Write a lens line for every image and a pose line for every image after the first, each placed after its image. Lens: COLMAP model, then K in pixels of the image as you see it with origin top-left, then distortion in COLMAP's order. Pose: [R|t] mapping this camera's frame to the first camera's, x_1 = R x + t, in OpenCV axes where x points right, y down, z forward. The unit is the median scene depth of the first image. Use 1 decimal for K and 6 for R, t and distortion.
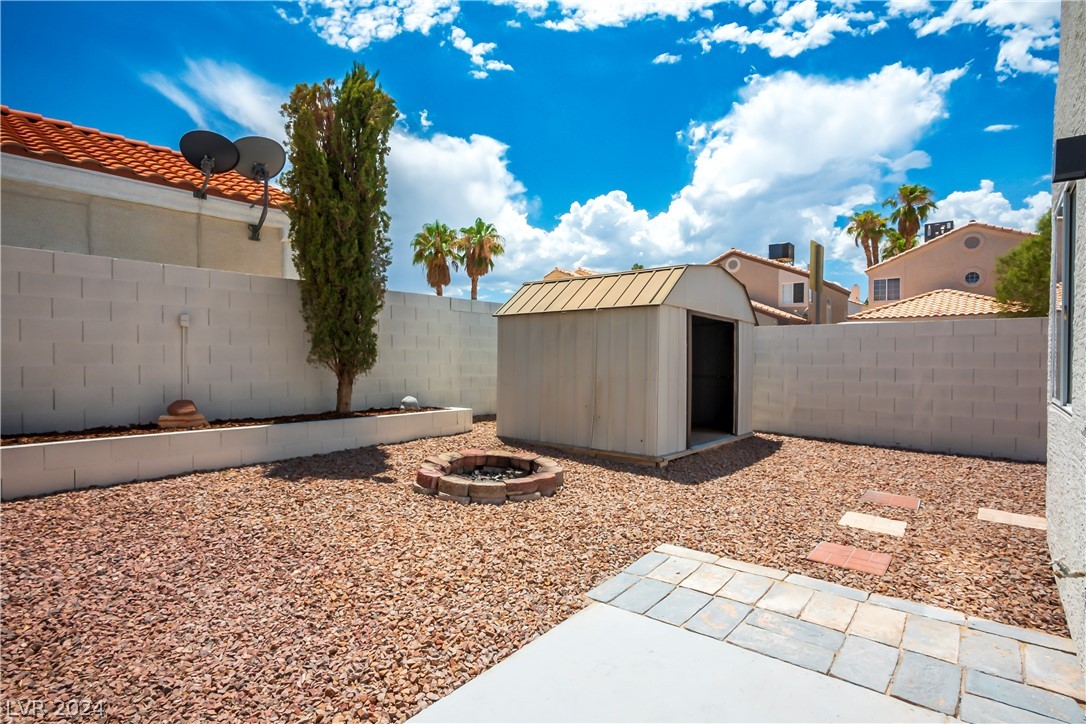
lens RADIAL K [[543.3, 0, 546.3], [0, 543.3, 360.2], [0, 0, 1]] dist [-0.013075, 0.002267]
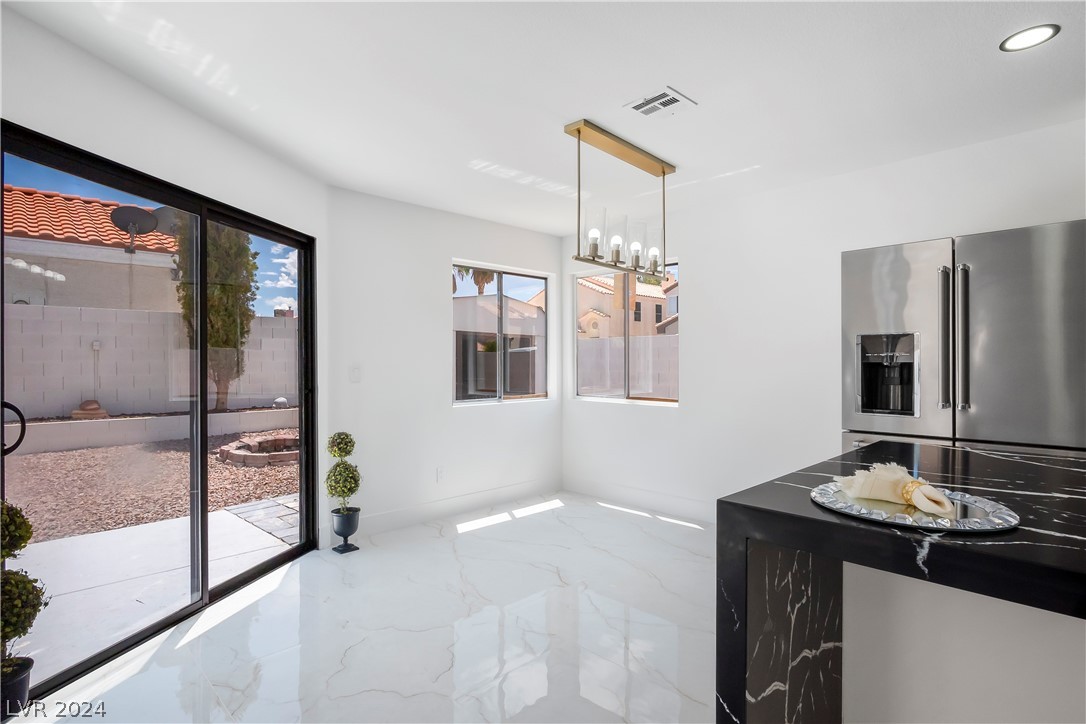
lens RADIAL K [[543.3, 0, 538.0], [0, 543.3, 365.7], [0, 0, 1]] dist [-0.013075, 0.002267]
pose [[0.995433, -0.009465, -0.094994, 0.566640], [0.010053, 0.999933, 0.005722, -0.013503], [0.094933, -0.006651, 0.995461, -0.289872]]
